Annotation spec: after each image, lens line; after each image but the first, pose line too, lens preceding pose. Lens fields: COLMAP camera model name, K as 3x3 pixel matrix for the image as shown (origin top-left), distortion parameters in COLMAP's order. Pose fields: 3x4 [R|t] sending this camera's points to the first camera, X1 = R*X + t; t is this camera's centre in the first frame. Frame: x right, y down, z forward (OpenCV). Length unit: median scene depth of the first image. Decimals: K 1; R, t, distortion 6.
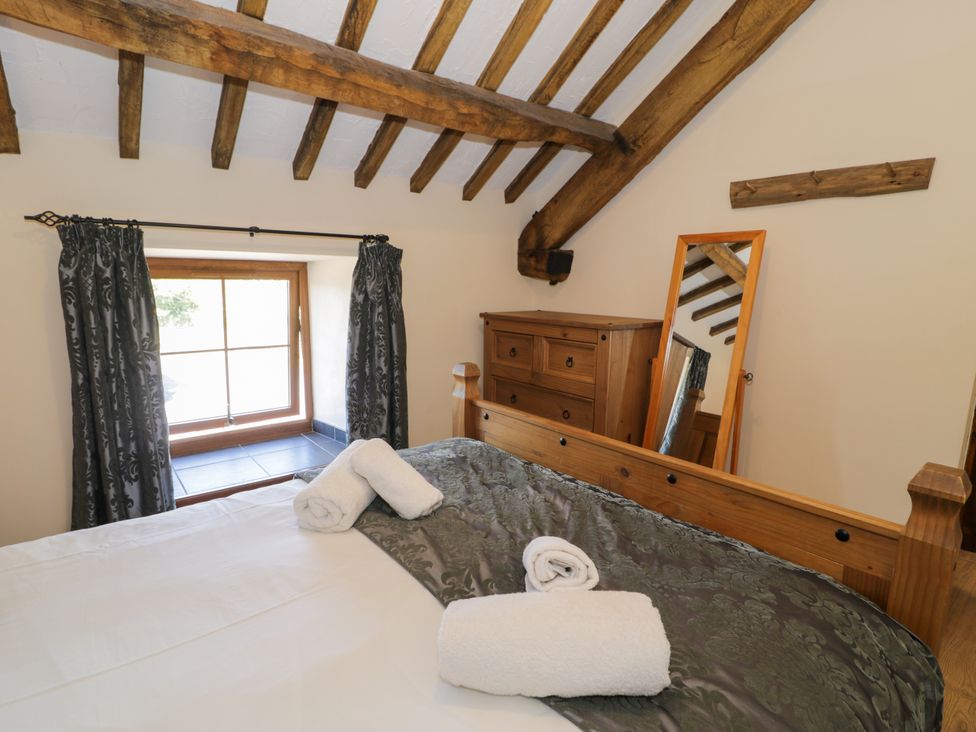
lens RADIAL K [[507.3, 0, 488.0], [0, 507.3, 366.0], [0, 0, 1]] dist [0.004022, -0.015598]
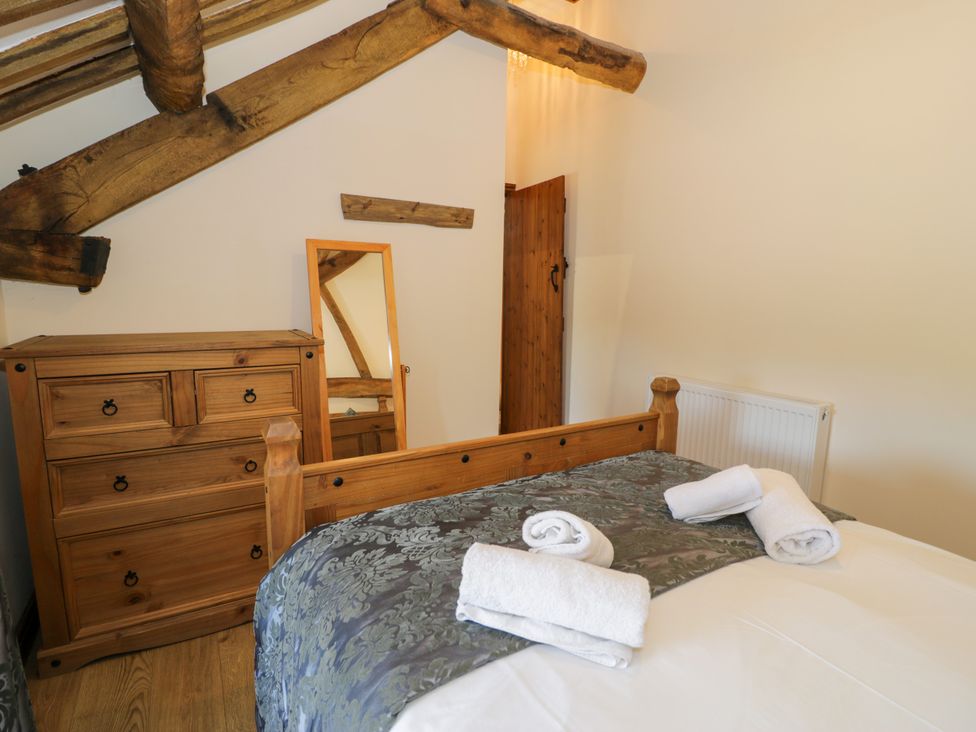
lens RADIAL K [[507.3, 0, 488.0], [0, 507.3, 366.0], [0, 0, 1]] dist [0.004022, -0.015598]
pose [[0.149433, -0.155591, 0.976453, -0.516945], [0.152137, 0.979400, 0.132778, -0.097980], [-0.976997, 0.128714, 0.170026, 0.529525]]
